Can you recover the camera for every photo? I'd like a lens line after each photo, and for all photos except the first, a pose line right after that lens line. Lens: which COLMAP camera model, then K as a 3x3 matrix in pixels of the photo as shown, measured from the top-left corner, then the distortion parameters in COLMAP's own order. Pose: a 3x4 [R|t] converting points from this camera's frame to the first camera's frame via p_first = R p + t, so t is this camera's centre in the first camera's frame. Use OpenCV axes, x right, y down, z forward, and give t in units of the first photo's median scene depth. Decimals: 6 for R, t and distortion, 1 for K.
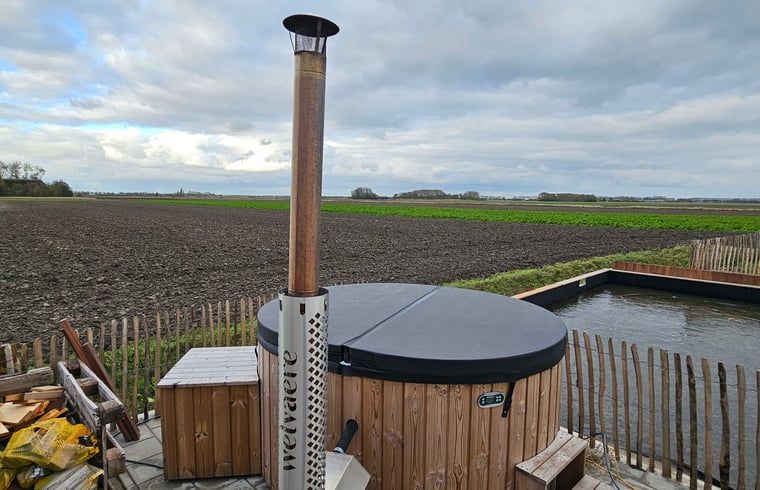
lens RADIAL K [[432.0, 0, 380.0], [0, 432.0, 245.0], [0, 0, 1]] dist [0.000061, 0.002021]
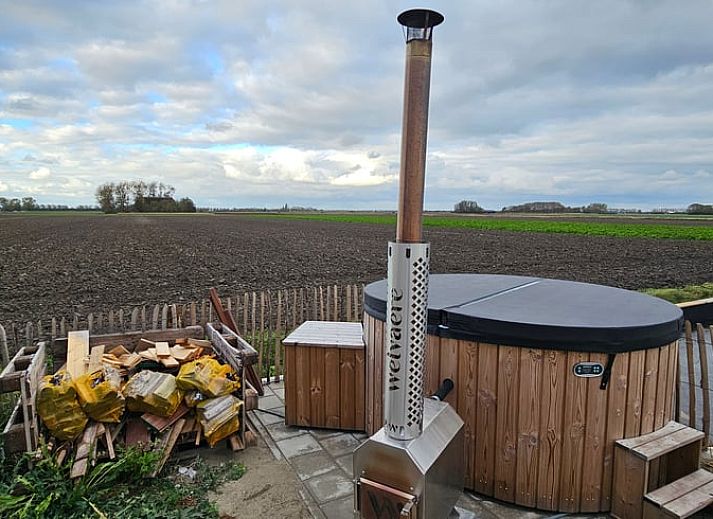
lens RADIAL K [[457.3, 0, 356.5], [0, 457.3, 259.5], [0, 0, 1]] dist [-0.000389, 0.002014]
pose [[0.962199, 0.020354, -0.271584, 0.019676], [-0.022573, 0.999732, -0.005050, 0.113419], [0.271409, 0.010990, 0.962401, -0.177858]]
